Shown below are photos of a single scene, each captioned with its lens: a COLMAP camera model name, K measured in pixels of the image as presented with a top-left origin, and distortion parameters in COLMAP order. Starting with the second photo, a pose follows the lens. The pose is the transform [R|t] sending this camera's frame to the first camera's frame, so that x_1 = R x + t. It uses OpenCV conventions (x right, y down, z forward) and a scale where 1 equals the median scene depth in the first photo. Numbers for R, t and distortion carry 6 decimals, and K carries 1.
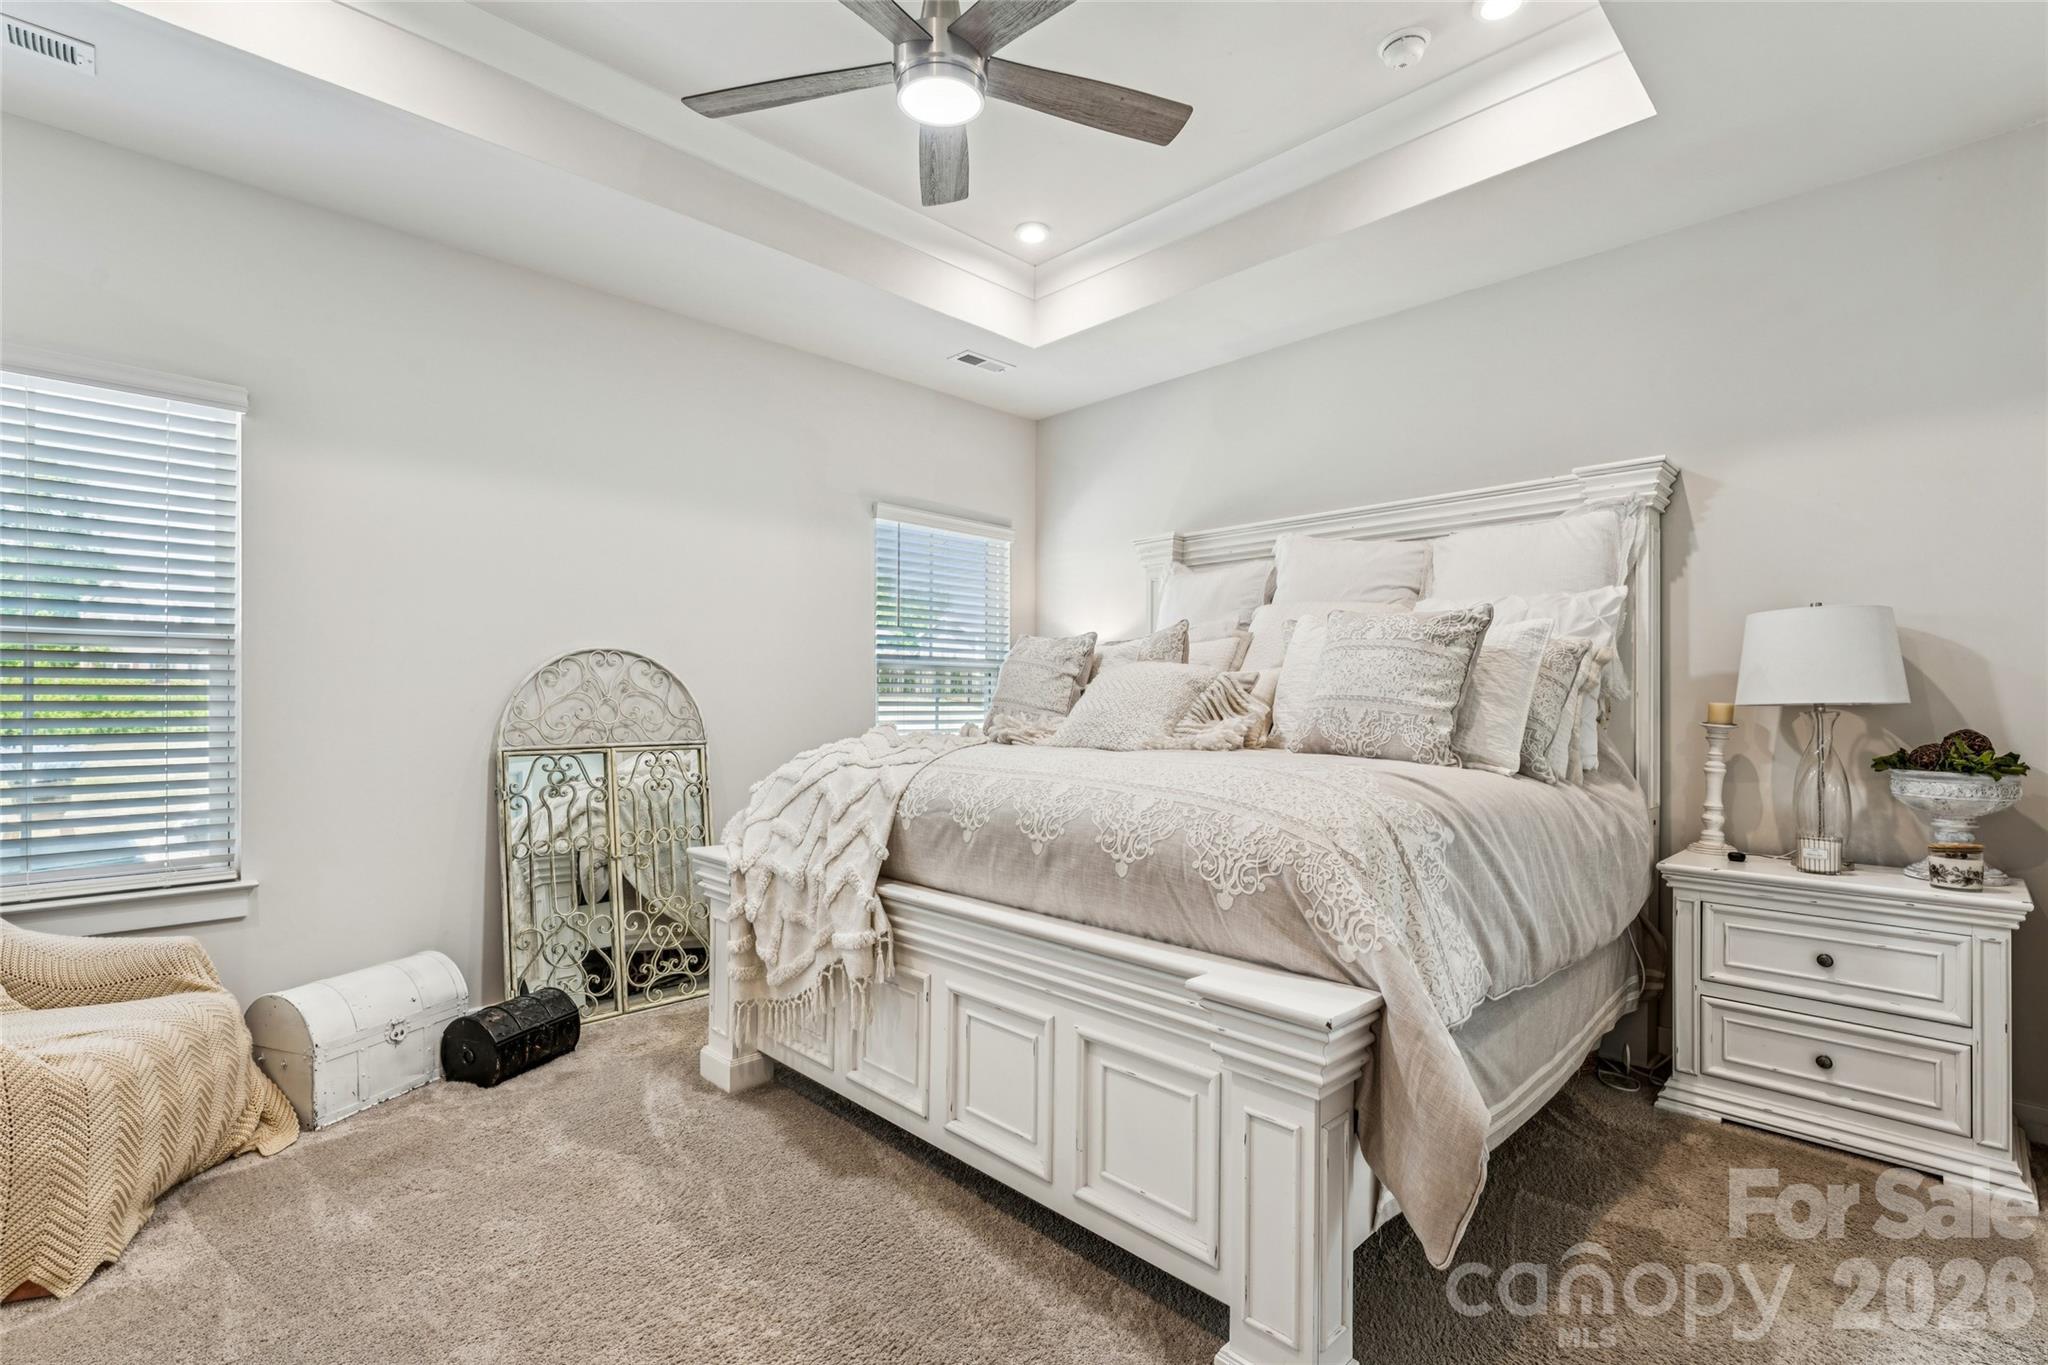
lens RADIAL K [[926.0, 0, 1013.9], [0, 926.0, 664.7], [0, 0, 1]] dist [-0.000281, 0.000499]
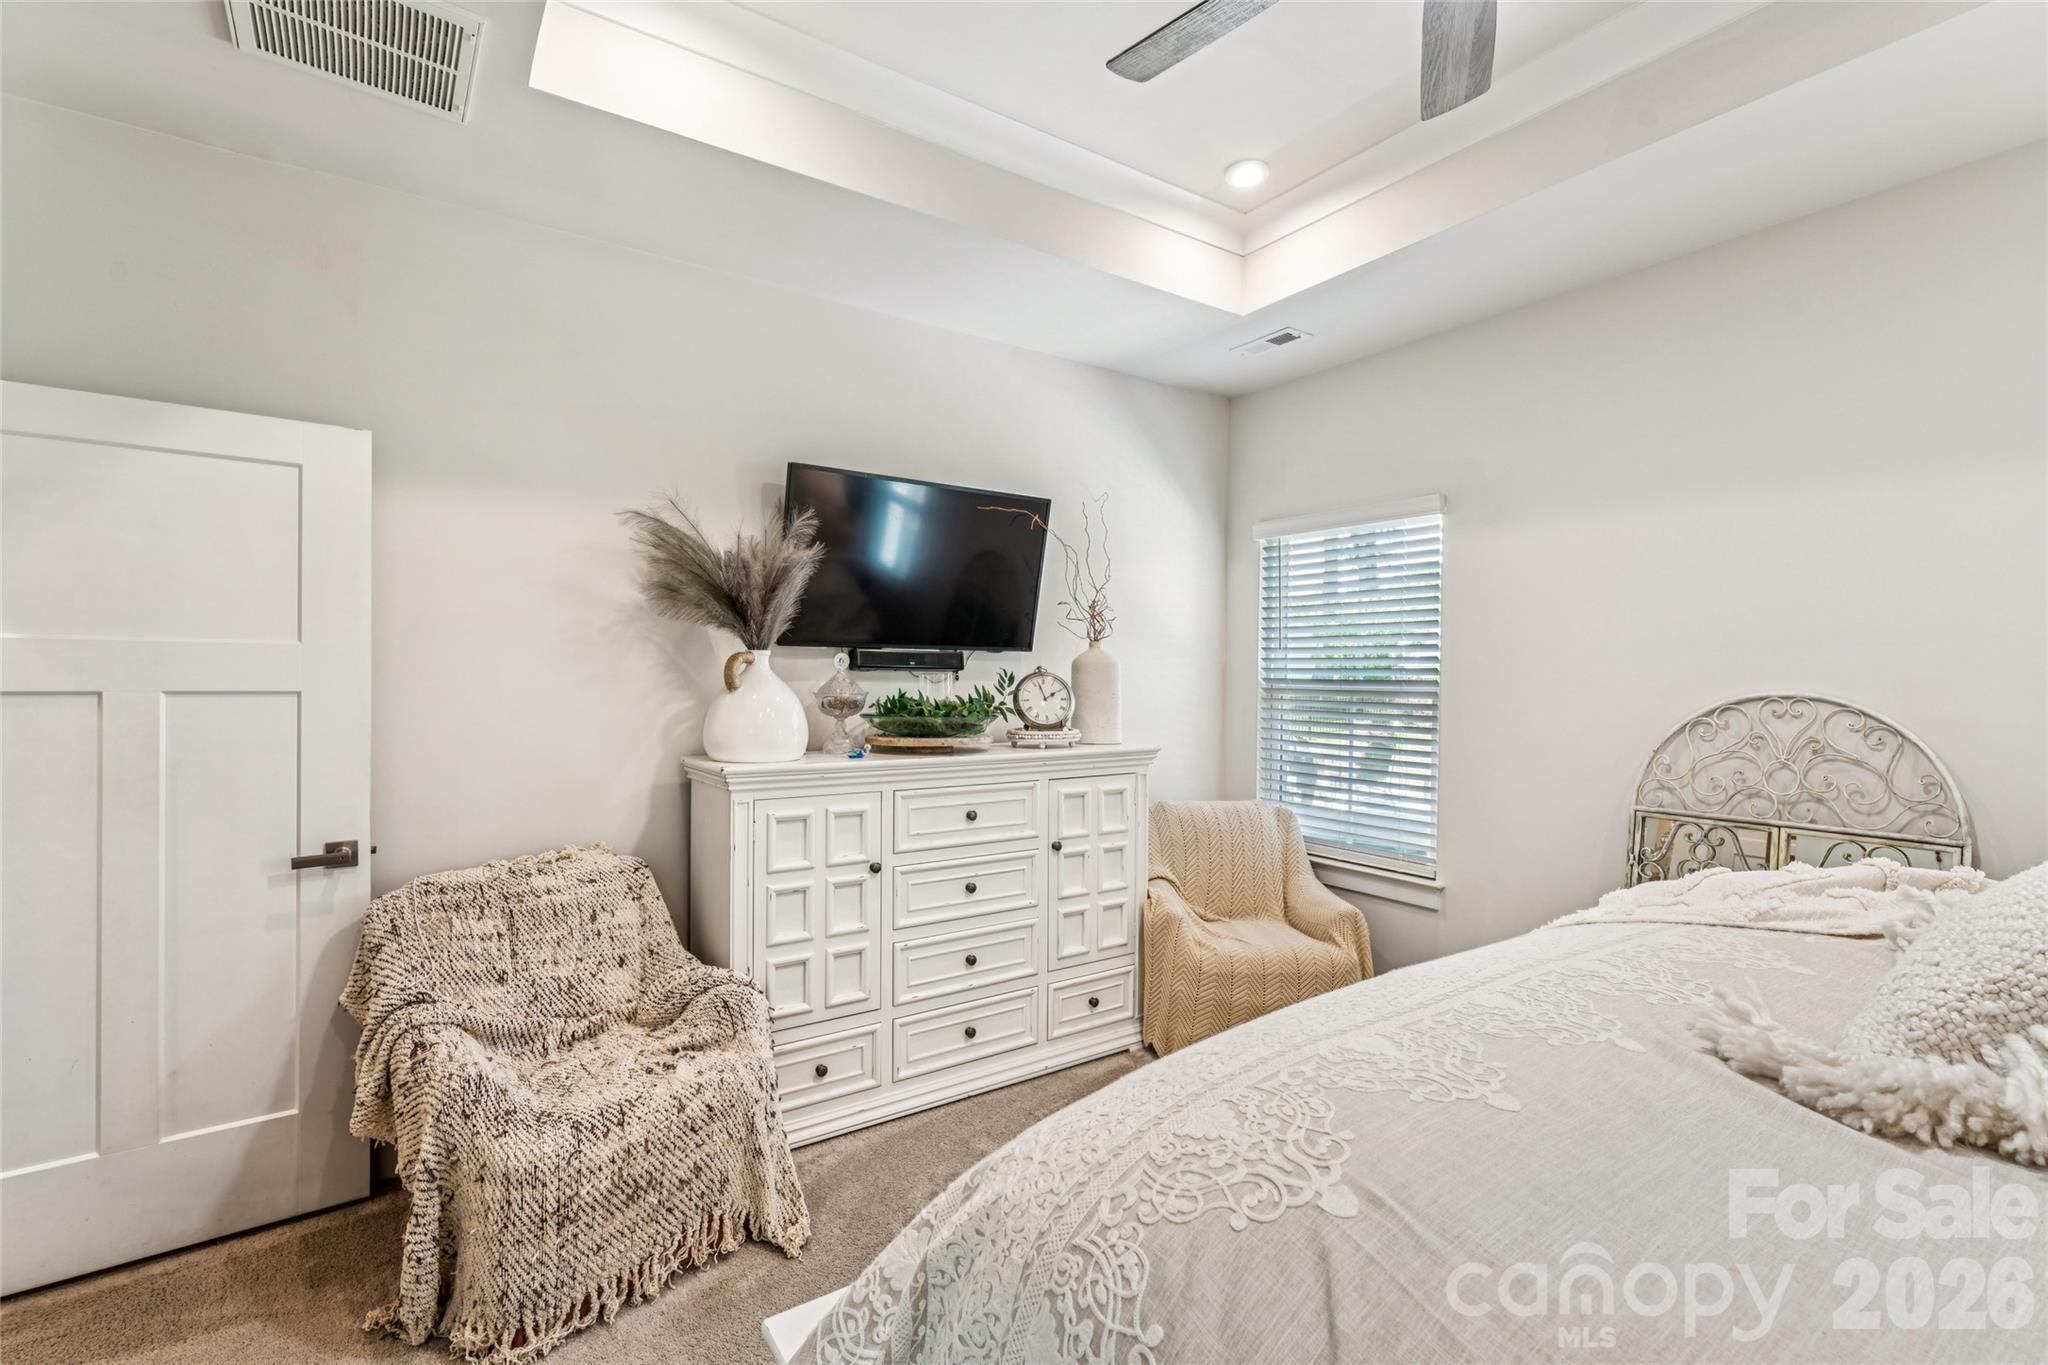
lens RADIAL K [[926.0, 0, 1013.9], [0, 926.0, 664.7], [0, 0, 1]] dist [-0.000281, 0.000499]
pose [[-0.168094, -0.018936, -0.985589, 0.436566], [0.019794, 0.999549, -0.022580, -0.039397], [0.985572, -0.023304, -0.167644, 0.541410]]
